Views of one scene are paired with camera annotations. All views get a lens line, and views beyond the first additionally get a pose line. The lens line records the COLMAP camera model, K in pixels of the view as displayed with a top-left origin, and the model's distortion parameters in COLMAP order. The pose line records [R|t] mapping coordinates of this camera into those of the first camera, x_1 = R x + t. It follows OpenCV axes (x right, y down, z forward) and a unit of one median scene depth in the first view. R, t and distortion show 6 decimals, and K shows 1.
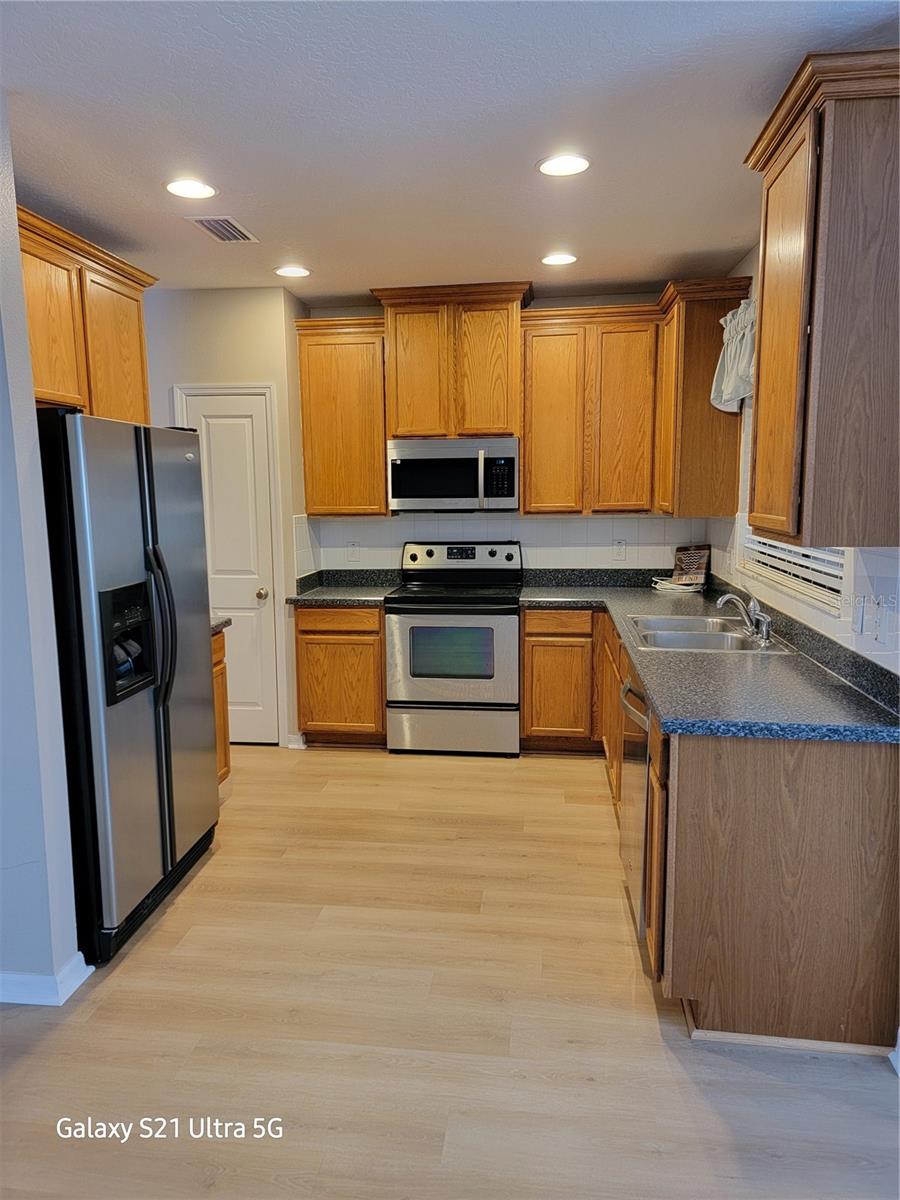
lens RADIAL K [[838.9, 0, 448.0], [0, 838.9, 617.7], [0, 0, 1]] dist [0.094832, -0.086757]
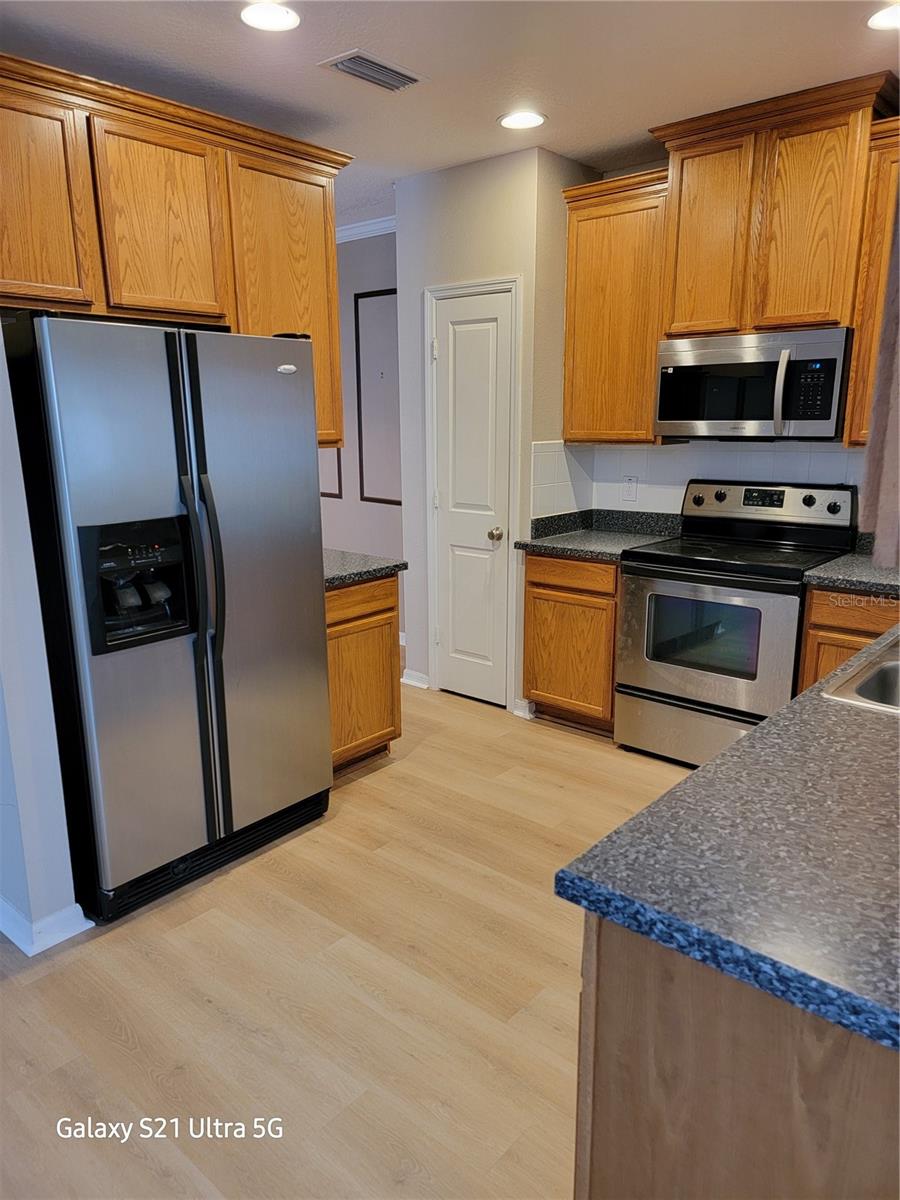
lens RADIAL K [[838.9, 0, 448.0], [0, 838.9, 617.7], [0, 0, 1]] dist [0.094832, -0.086757]
pose [[0.829885, 0.137810, -0.540647, 0.217870], [-0.088031, 0.989220, 0.117024, -0.040495], [0.550946, -0.049522, 0.833070, 0.260979]]
